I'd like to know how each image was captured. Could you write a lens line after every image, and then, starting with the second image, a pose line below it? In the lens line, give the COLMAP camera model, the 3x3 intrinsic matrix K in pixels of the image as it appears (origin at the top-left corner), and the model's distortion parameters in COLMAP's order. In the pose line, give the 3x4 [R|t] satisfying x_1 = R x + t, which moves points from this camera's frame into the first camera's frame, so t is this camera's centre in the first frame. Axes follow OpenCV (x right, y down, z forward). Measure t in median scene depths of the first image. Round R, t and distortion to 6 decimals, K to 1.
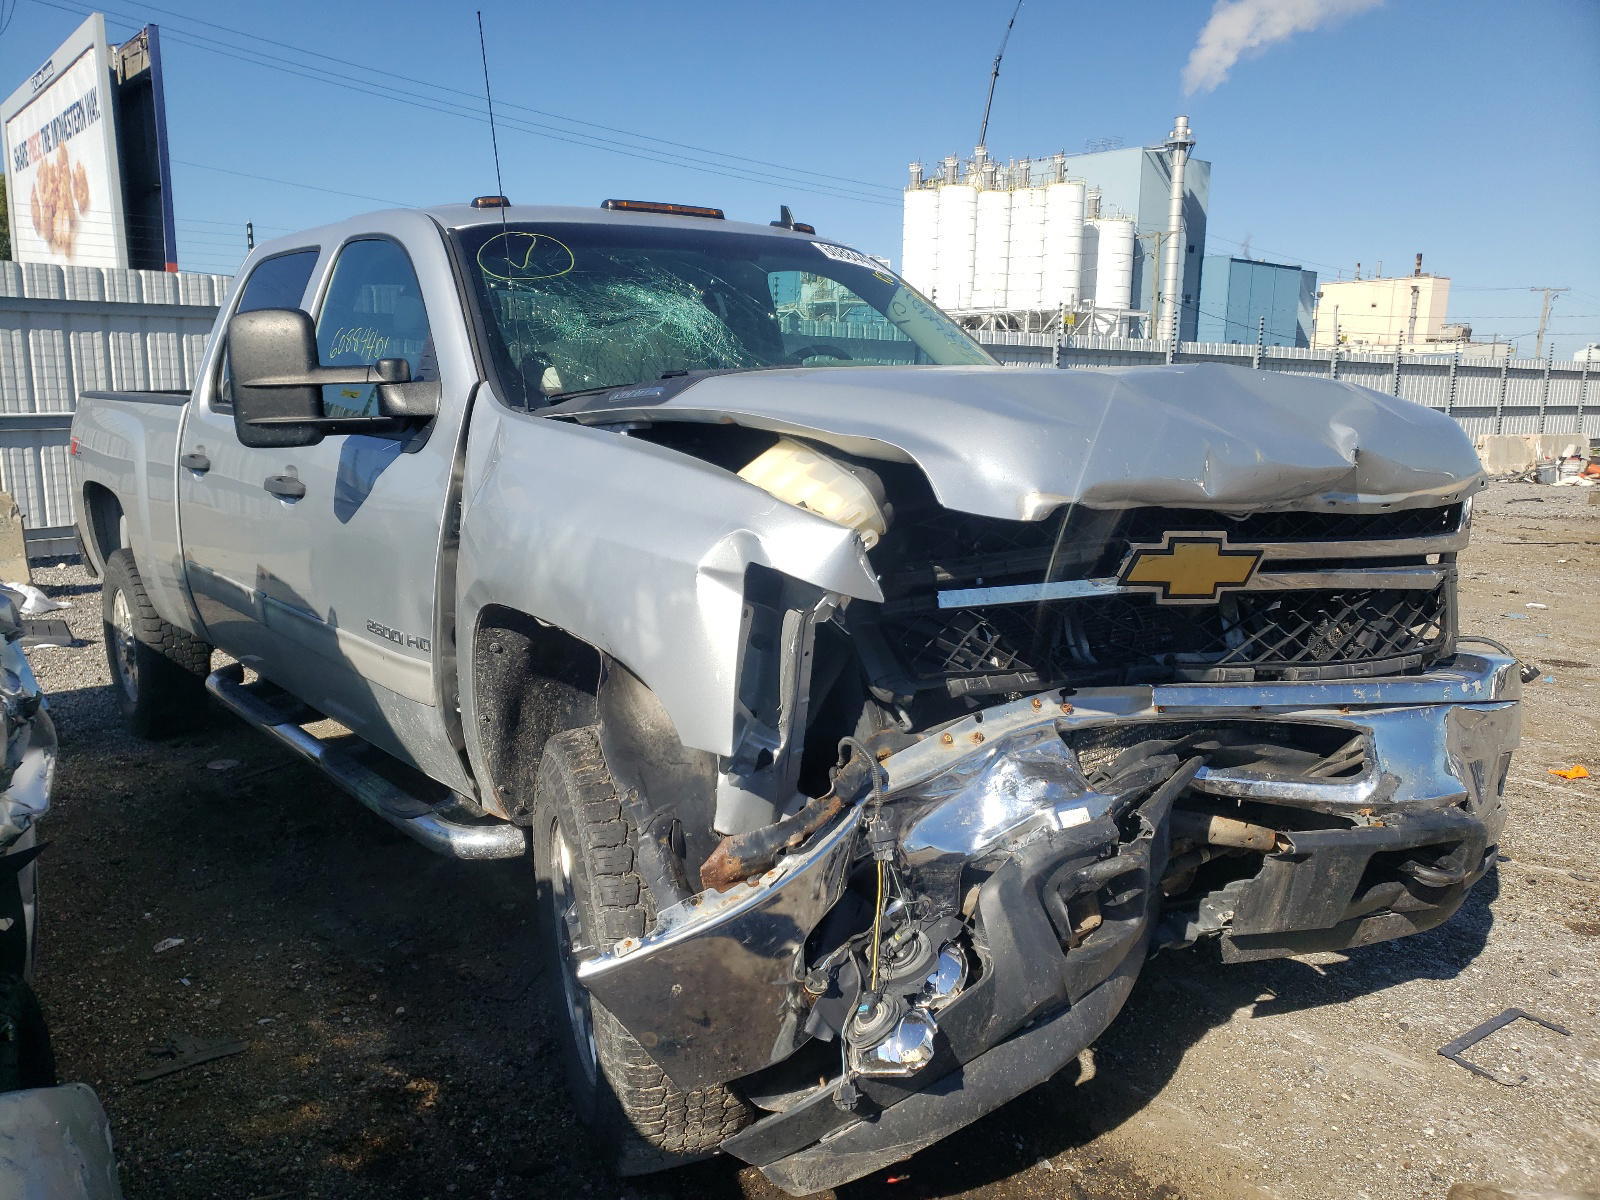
lens RADIAL K [[1217.8, 0, 800.0], [0, 1217.8, 600.0], [0, 0, 1]] dist [0.133011, -0.218551]
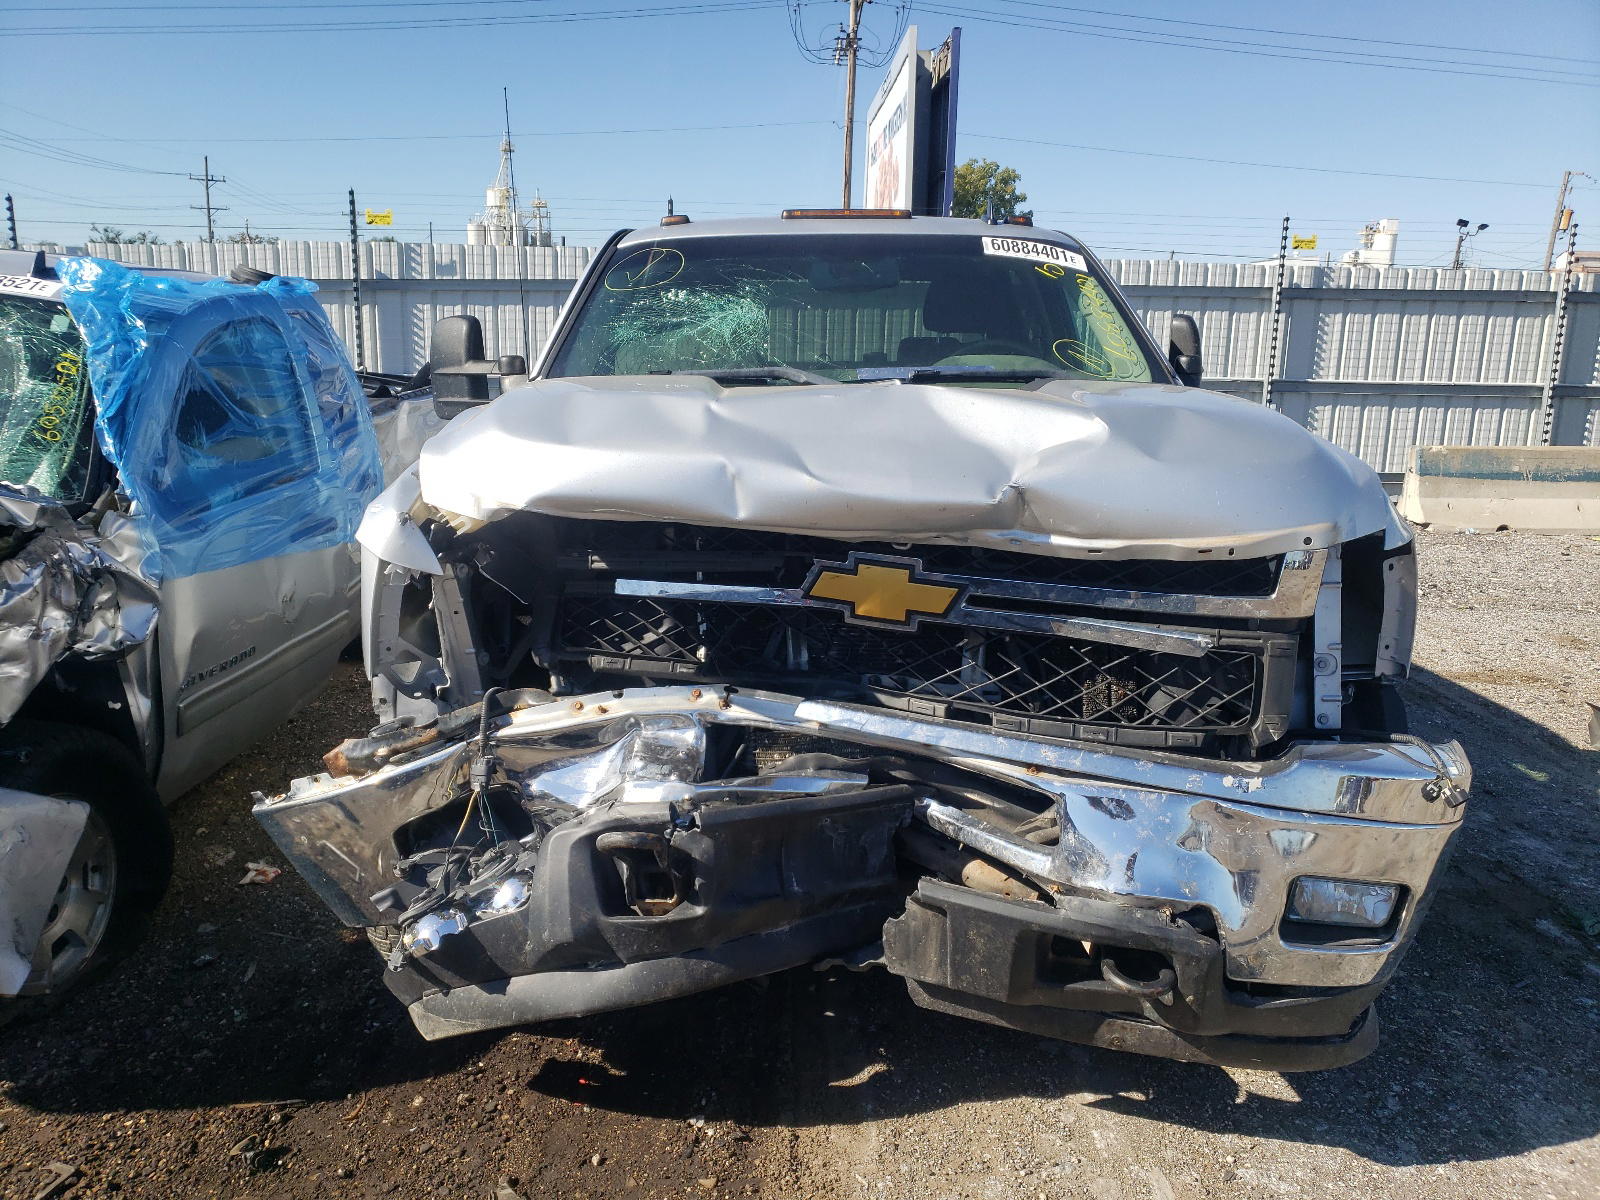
lens RADIAL K [[1217.8, 0, 800.0], [0, 1217.8, 600.0], [0, 0, 1]] dist [0.133011, -0.218551]
pose [[0.792621, 0.136221, -0.594303, 0.836640], [-0.120018, 0.990510, 0.066968, -0.075583], [0.597785, 0.018247, 0.801448, 0.180171]]
